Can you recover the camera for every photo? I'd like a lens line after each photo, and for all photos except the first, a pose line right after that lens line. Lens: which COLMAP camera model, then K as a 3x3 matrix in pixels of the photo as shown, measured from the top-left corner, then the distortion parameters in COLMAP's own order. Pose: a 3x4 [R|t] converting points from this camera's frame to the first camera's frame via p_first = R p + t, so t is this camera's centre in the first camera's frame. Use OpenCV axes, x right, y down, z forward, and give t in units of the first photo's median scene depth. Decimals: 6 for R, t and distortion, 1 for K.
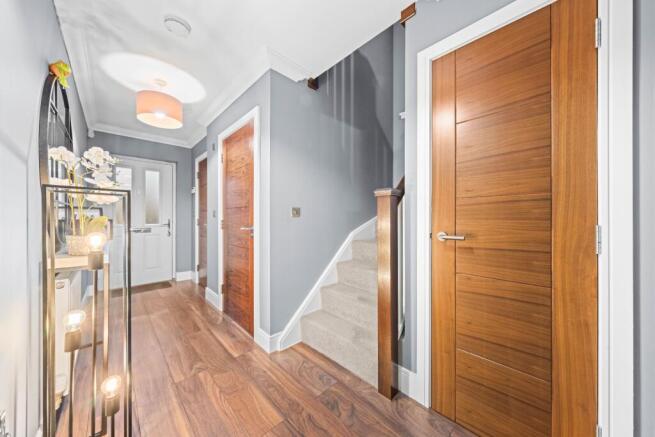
lens RADIAL K [[224.6, 0, 329.3], [0, 224.6, 216.6], [0, 0, 1]] dist [-0.001713, 0.000182]
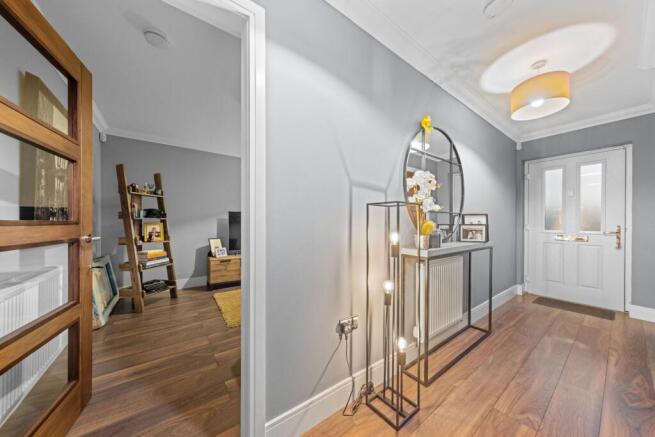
lens RADIAL K [[224.6, 0, 331.1], [0, 224.6, 223.0], [0, 0, 1]] dist [-0.001713, 0.000182]
pose [[-0.137023, 0.001205, -0.990567, 0.245104], [-0.000983, 0.999999, 0.001353, 0.005472], [0.990567, 0.001159, -0.137021, 0.407972]]
